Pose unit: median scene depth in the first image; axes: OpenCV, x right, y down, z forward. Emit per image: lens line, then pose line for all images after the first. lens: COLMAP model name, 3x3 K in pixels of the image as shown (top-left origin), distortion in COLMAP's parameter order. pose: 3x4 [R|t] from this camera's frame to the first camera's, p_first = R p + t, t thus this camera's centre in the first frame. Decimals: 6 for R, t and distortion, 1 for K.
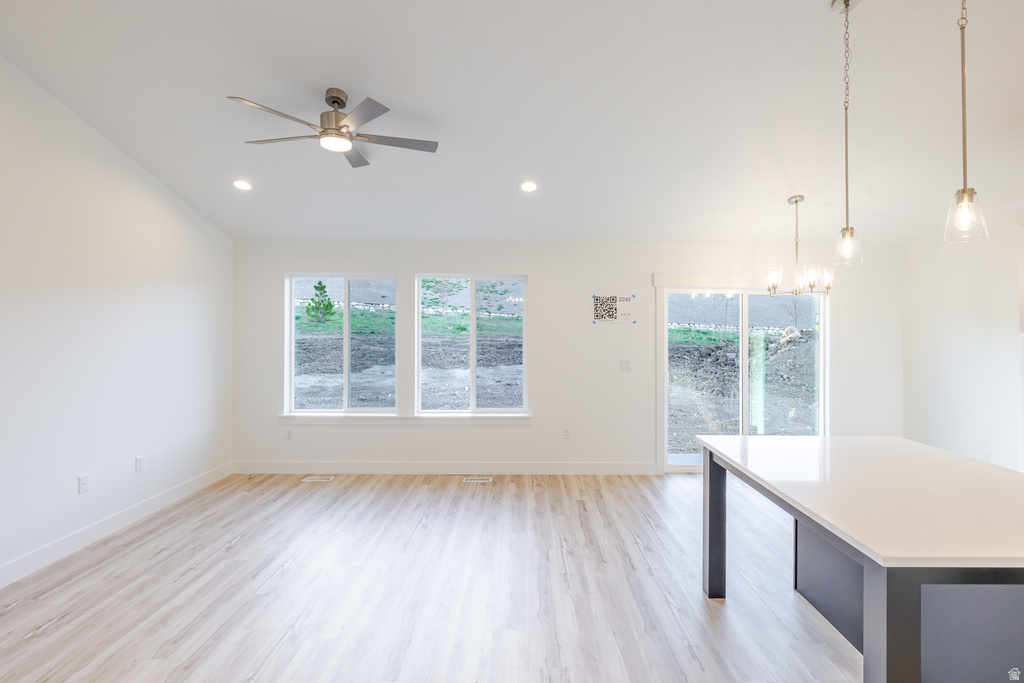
lens RADIAL K [[513.0, 0, 517.3], [0, 513.0, 327.7], [0, 0, 1]] dist [-0.000420, 0.000388]
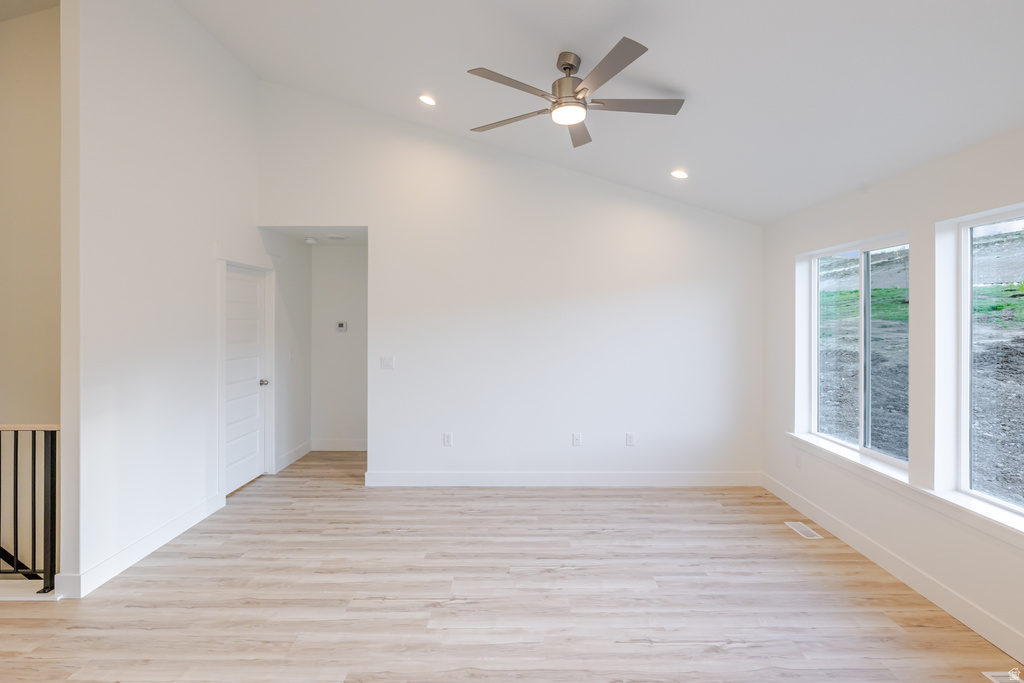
lens RADIAL K [[483.7, 0, 512.0], [0, 483.7, 341.5], [0, 0, 1]] dist [-0.002603, 0.000022]
pose [[0.010745, 0.040957, -0.999103, 0.341108], [-0.002297, 0.999159, 0.040934, -0.004907], [0.999940, 0.001855, 0.010830, 0.669282]]
